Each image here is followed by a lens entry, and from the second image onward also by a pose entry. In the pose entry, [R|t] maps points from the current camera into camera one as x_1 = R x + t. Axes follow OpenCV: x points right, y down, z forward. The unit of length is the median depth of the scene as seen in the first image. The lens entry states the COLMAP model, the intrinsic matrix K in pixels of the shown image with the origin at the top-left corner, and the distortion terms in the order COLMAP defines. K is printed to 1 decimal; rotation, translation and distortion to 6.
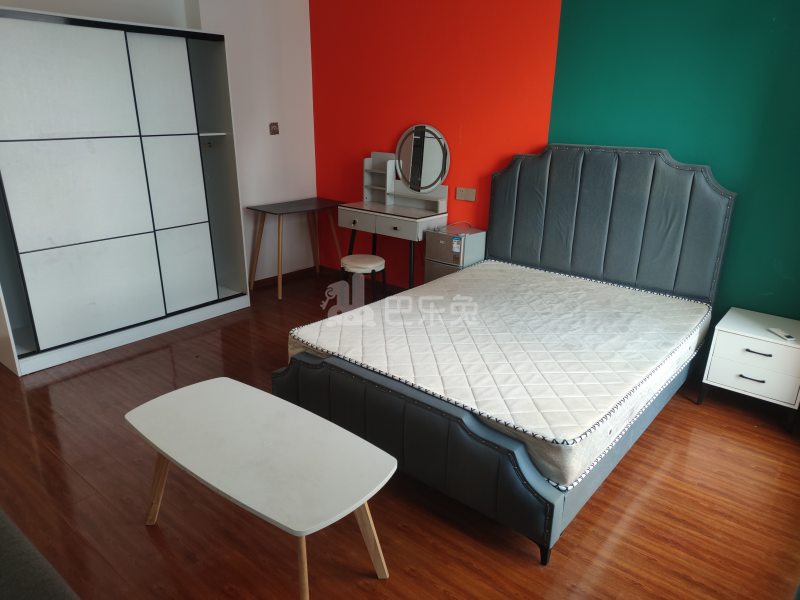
lens RADIAL K [[566.2, 0, 400.0], [0, 566.2, 300.0], [0, 0, 1]] dist [0.093365, -0.089921]
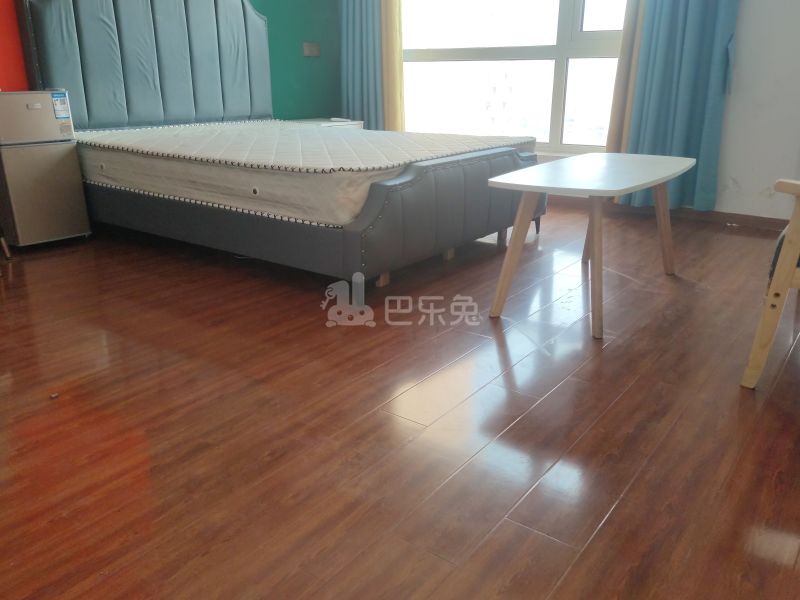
lens RADIAL K [[681.8, 0, 404.0], [0, 681.8, 298.2], [0, 0, 1]] dist [0.089207, -0.080513]
pose [[-0.080411, -0.329195, 0.940832, -0.793160], [0.307366, 0.889702, 0.337575, -0.053383], [-0.948188, 0.316324, 0.029642, 0.721144]]
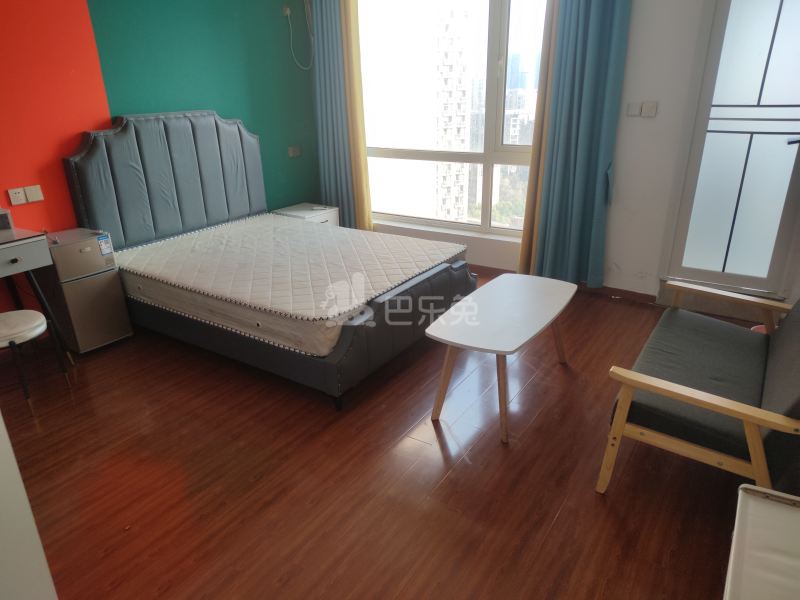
lens RADIAL K [[566.2, 0, 400.0], [0, 566.2, 300.0], [0, 0, 1]] dist [0.093365, -0.089921]
pose [[-0.122751, -0.377295, 0.917922, -0.824850], [0.329797, 0.856846, 0.396294, -0.237910], [-0.936038, 0.351373, 0.019252, 0.640101]]
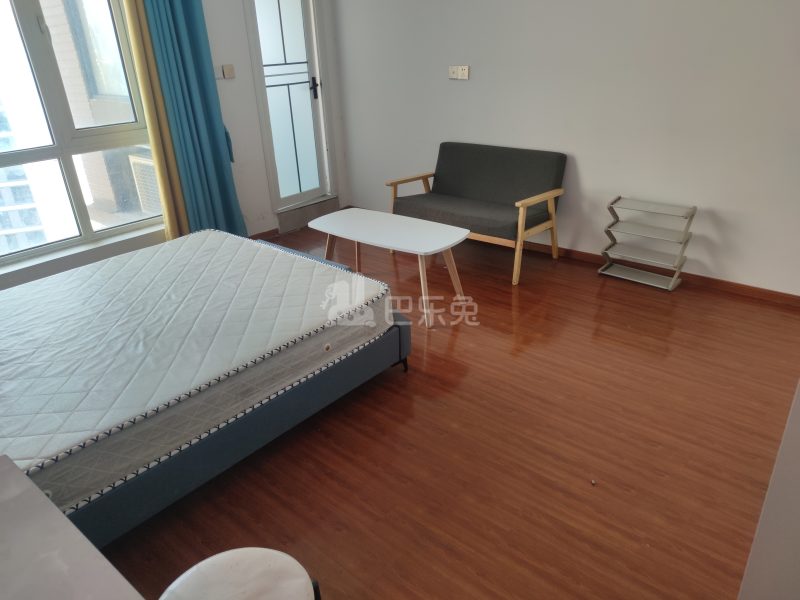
lens RADIAL K [[566.2, 0, 400.0], [0, 566.2, 300.0], [0, 0, 1]] dist [0.093365, -0.089921]
pose [[-0.999675, 0.024736, 0.006198, -0.175142], [0.022293, 0.729758, 0.683342, -0.416522], [0.012380, 0.683258, -0.730072, 1.263958]]
